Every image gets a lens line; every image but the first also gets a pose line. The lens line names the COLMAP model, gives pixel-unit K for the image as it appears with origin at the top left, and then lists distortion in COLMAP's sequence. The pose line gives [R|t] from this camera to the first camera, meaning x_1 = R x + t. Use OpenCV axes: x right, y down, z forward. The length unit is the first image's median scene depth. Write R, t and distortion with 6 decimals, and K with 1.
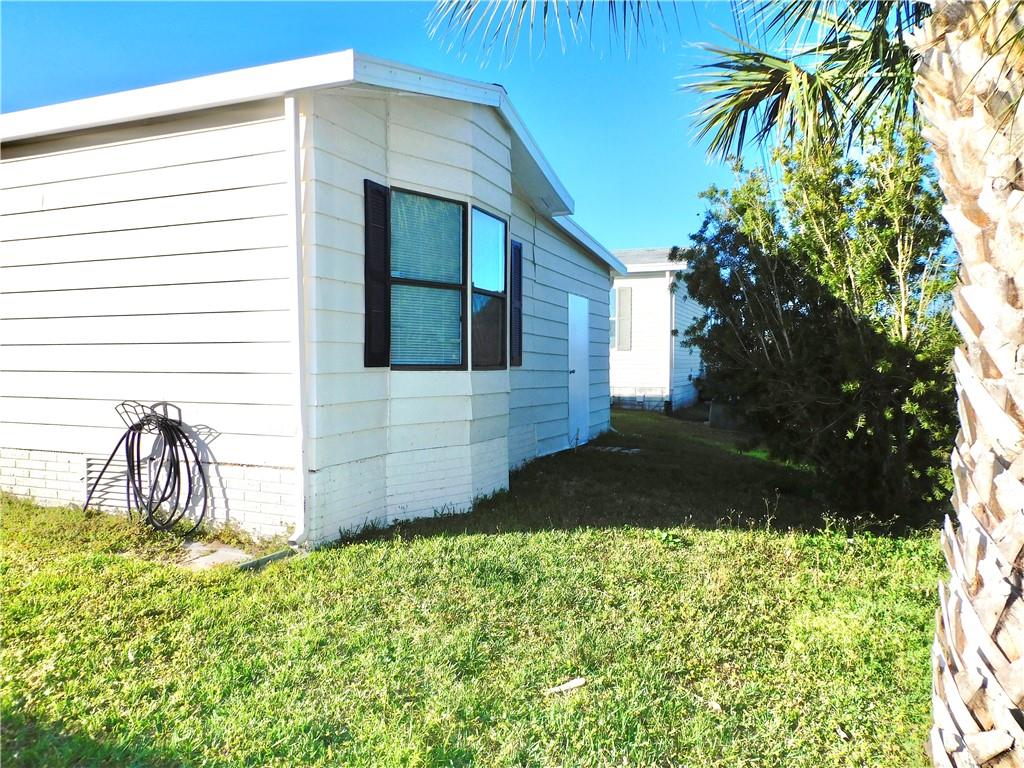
lens RADIAL K [[730.0, 0, 510.3], [0, 730.0, 383.0], [0, 0, 1]] dist [-0.006659, 0.001517]
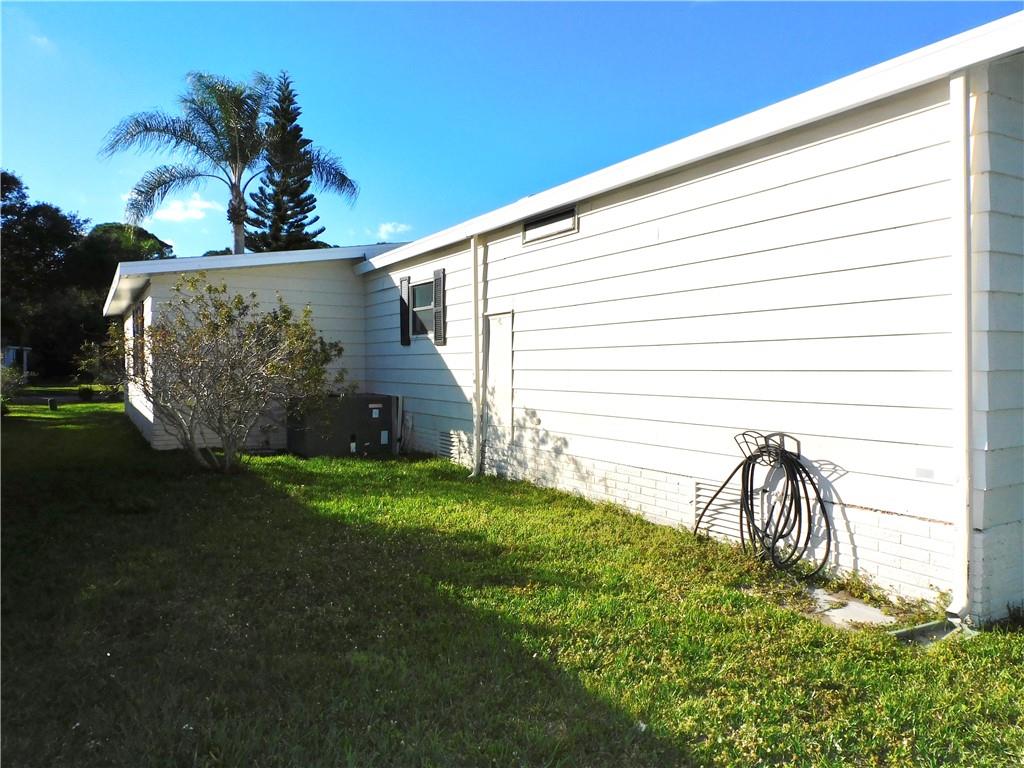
lens RADIAL K [[730.0, 0, 517.3], [0, 730.0, 380.1], [0, 0, 1]] dist [-0.006659, 0.001517]
pose [[0.794337, 0.008383, -0.607420, -0.175866], [-0.016603, 0.999831, -0.007913, -0.029490], [0.607251, 0.016371, 0.794342, 0.038288]]
